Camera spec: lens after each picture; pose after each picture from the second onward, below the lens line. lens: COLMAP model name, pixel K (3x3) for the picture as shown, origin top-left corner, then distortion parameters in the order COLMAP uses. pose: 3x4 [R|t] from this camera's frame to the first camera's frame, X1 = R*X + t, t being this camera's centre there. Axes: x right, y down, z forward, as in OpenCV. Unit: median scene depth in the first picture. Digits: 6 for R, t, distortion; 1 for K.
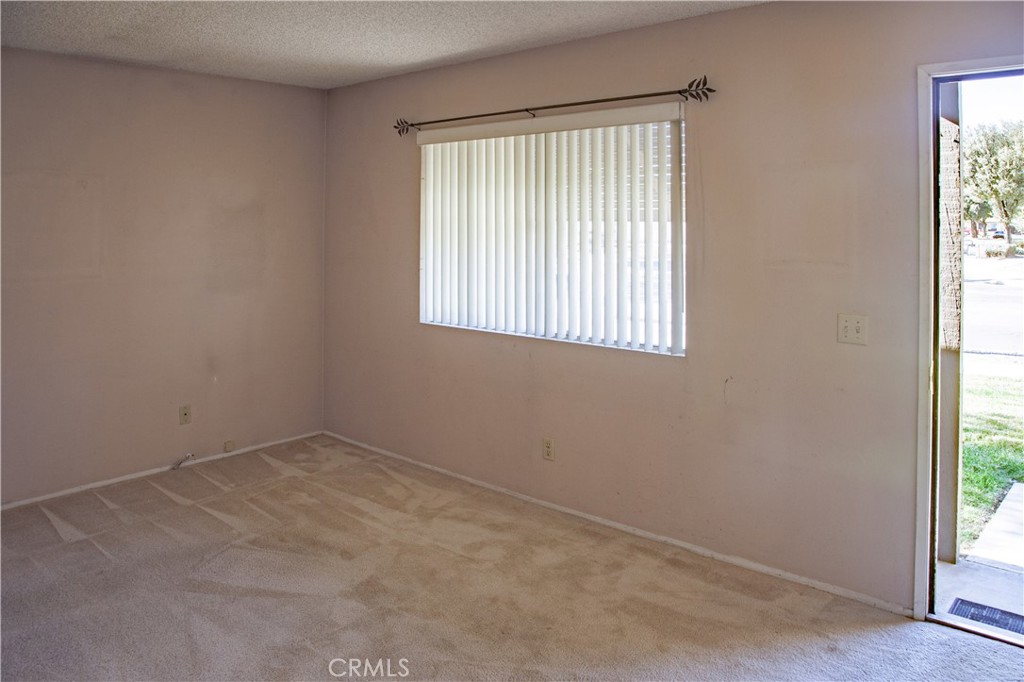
lens RADIAL K [[739.8, 0, 512.8], [0, 739.8, 231.8], [0, 0, 1]] dist [-0.097228, 0.056657]
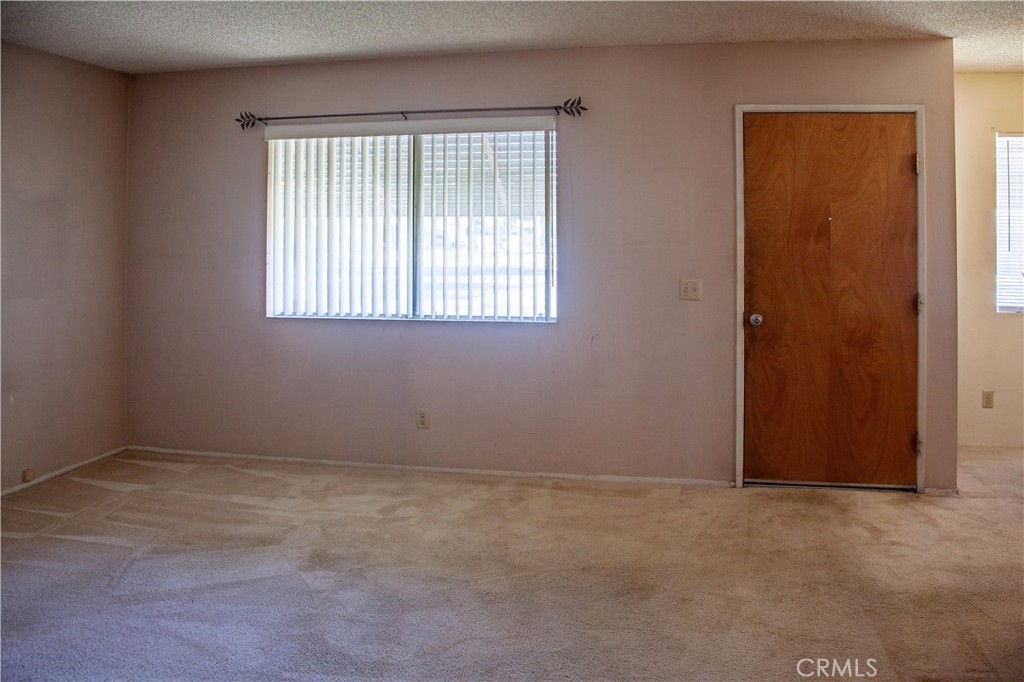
lens RADIAL K [[741.3, 0, 513.3], [0, 741.3, 251.0], [0, 0, 1]] dist [-0.097903, 0.057266]
pose [[0.864911, -0.011089, 0.501803, -0.420908], [0.009690, 0.999938, 0.005395, 0.039612], [-0.501832, 0.000196, 0.864965, -0.038965]]
